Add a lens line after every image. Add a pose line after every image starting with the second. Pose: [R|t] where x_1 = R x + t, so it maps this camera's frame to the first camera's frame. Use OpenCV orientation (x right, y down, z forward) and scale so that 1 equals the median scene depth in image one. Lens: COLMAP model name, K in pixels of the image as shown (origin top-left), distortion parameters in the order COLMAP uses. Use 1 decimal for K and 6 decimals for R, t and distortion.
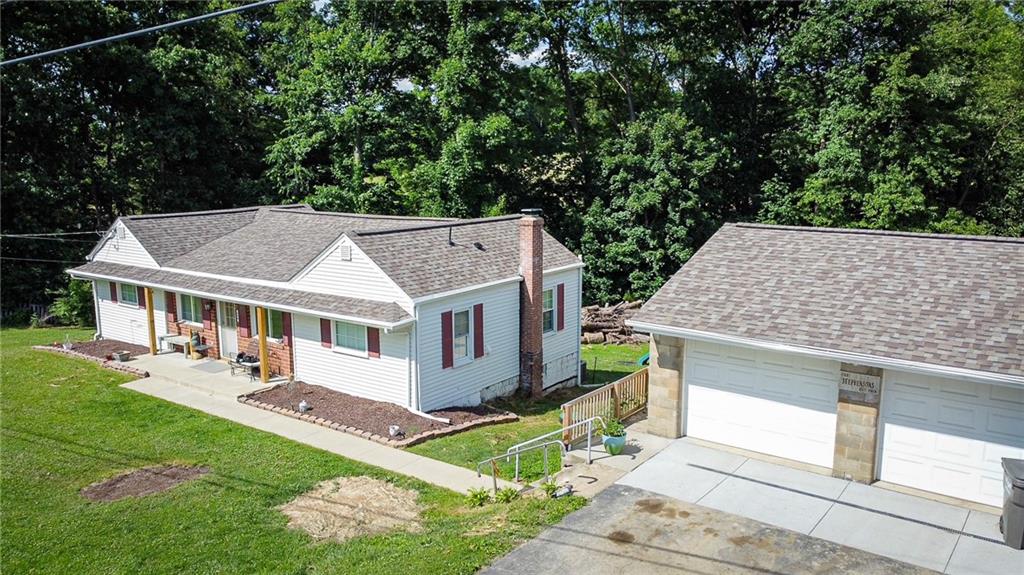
lens RADIAL K [[772.3, 0, 512.2], [0, 772.3, 286.5], [0, 0, 1]] dist [0.009280, -0.006290]
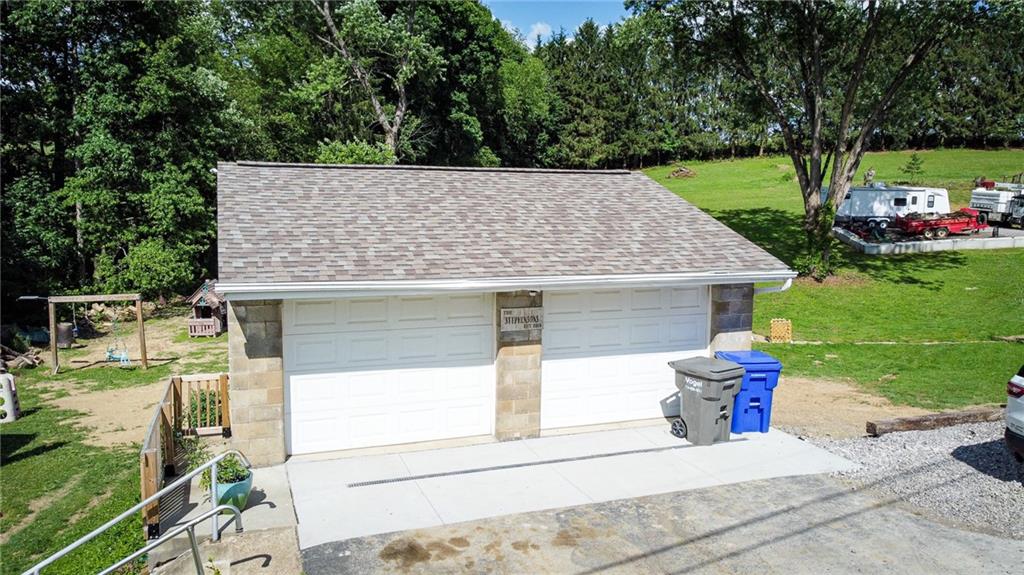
lens RADIAL K [[772.3, 0, 511.7], [0, 772.3, 290.1], [0, 0, 1]] dist [0.009280, -0.006290]
pose [[0.547230, -0.096363, 0.831416, -0.220063], [0.128349, 0.991263, 0.030411, 0.058530], [-0.827082, 0.090070, 0.554817, 0.478075]]
